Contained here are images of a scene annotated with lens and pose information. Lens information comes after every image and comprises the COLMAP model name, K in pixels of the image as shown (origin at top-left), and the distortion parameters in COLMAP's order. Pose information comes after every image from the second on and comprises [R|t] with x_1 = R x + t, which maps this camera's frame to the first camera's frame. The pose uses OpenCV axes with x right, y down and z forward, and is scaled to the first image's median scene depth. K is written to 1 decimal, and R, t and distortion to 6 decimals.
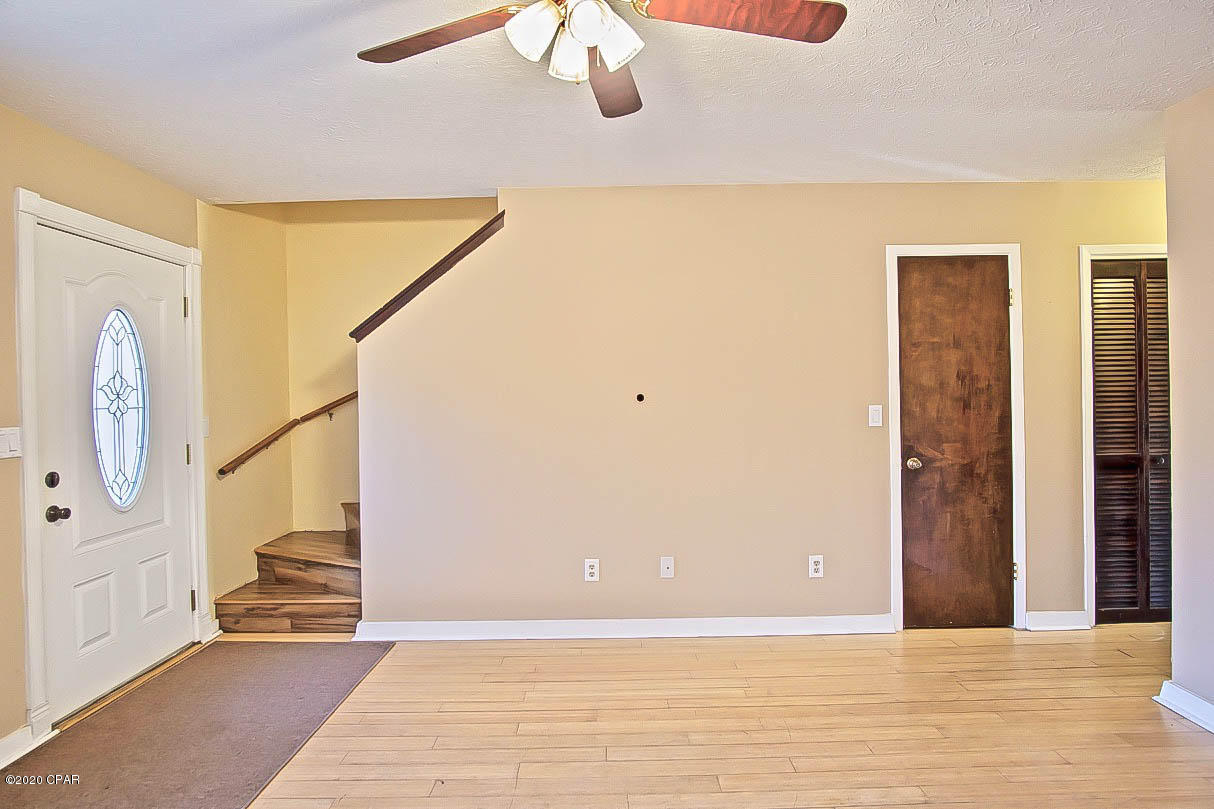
lens RADIAL K [[636.5, 0, 609.4], [0, 636.5, 401.0], [0, 0, 1]] dist [-0.041609, -0.000431]
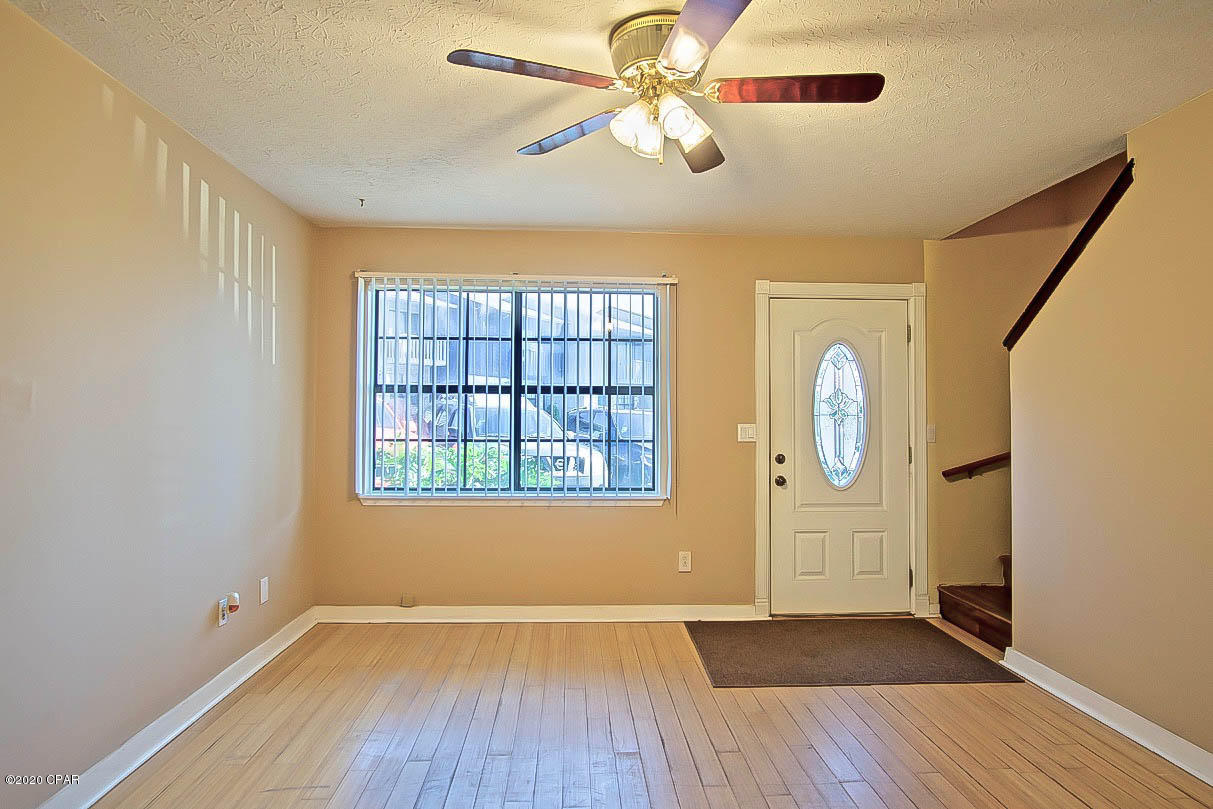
lens RADIAL K [[645.9, 0, 606.5], [0, 645.9, 404.5], [0, 0, 1]] dist [-0.002317, -0.000551]
pose [[0.067658, -0.001247, -0.997708, 0.560794], [-0.013514, 0.999906, -0.002166, -0.001884], [0.997617, 0.013630, 0.067635, 0.348574]]
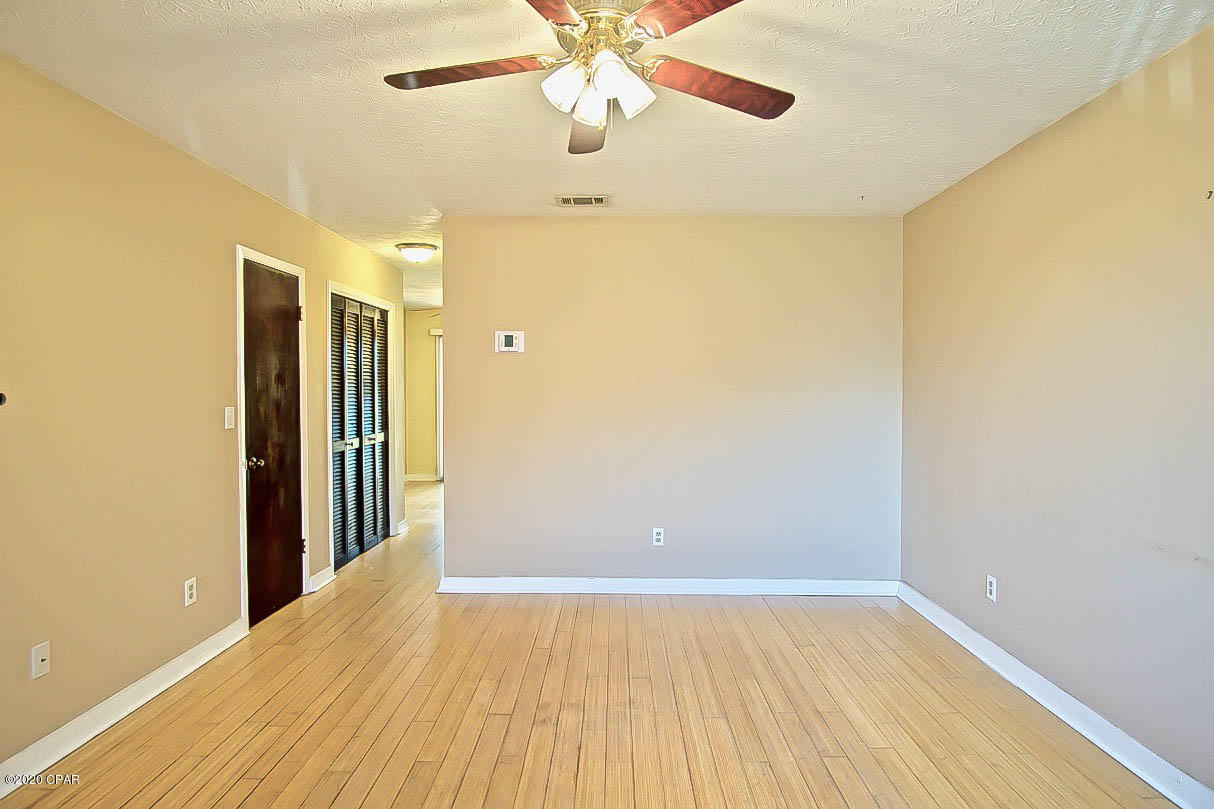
lens RADIAL K [[636.5, 0, 609.4], [0, 636.5, 401.0], [0, 0, 1]] dist [-0.041609, -0.000431]
pose [[0.003645, -0.003585, 0.999987, -0.535435], [0.008323, 0.999959, 0.003555, -0.000945], [-0.999959, 0.008310, 0.003675, 0.415336]]
